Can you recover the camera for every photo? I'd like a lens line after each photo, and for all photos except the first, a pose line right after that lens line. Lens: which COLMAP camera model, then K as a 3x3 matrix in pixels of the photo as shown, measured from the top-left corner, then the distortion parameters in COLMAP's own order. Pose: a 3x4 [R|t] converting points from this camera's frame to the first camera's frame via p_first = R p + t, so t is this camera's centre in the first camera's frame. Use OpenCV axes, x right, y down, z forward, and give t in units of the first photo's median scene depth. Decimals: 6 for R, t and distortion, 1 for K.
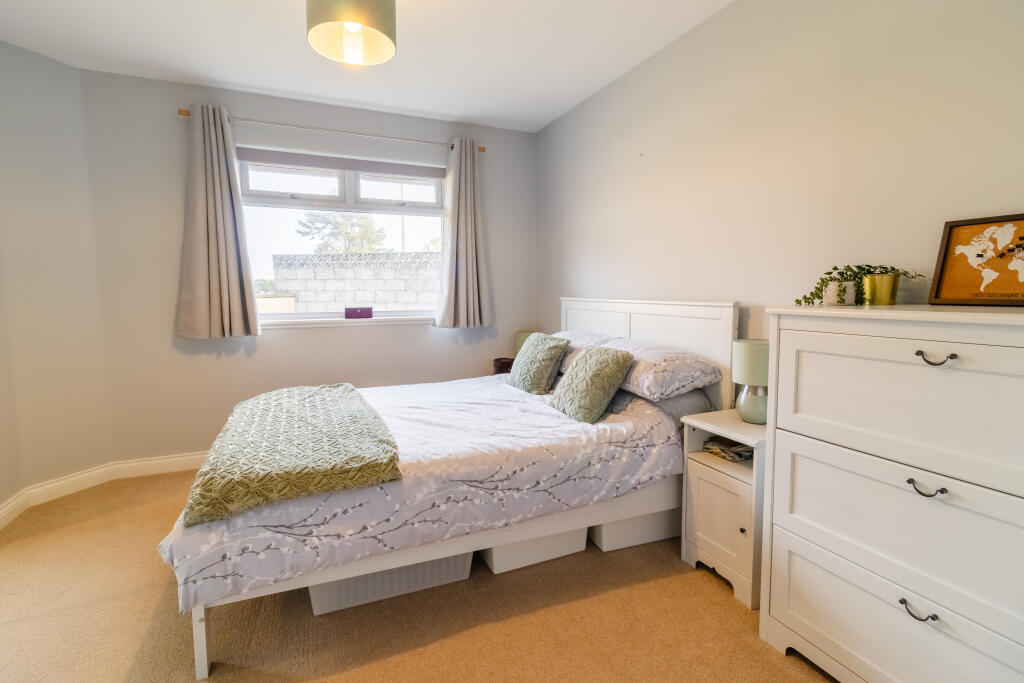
lens RADIAL K [[478.6, 0, 516.3], [0, 478.6, 335.7], [0, 0, 1]] dist [0.003632, 0.000714]
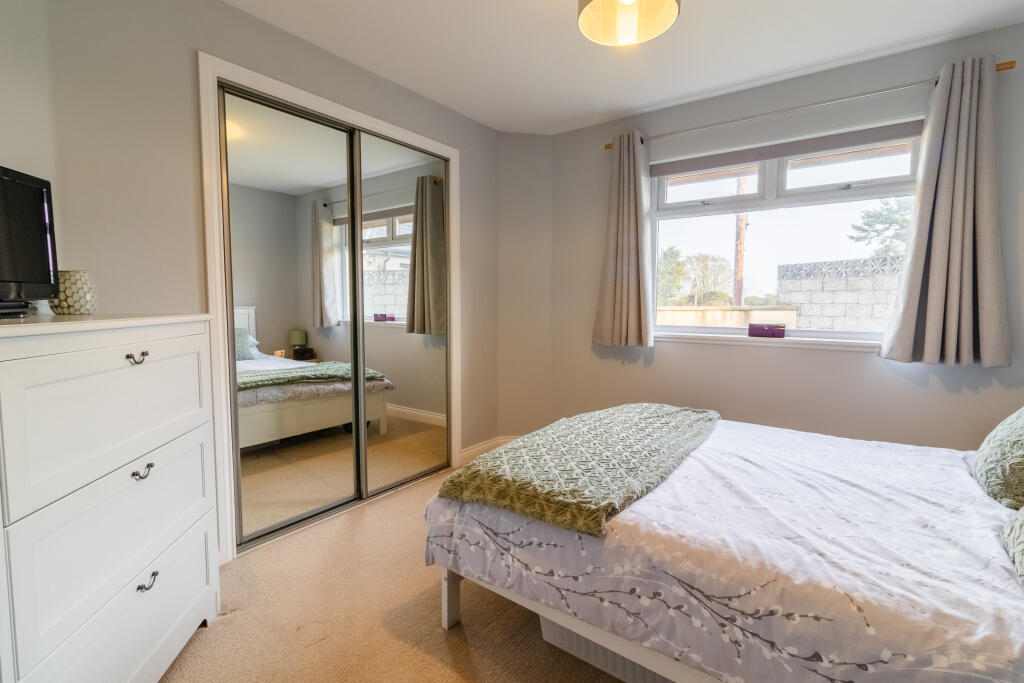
lens RADIAL K [[474.6, 0, 483.6], [0, 474.6, 335.9], [0, 0, 1]] dist [0.000793, 0.000039]
pose [[0.492364, 0.068554, -0.867686, 0.287726], [-0.089690, 0.995583, 0.027765, -0.036530], [0.865756, 0.064152, 0.496337, 0.358843]]
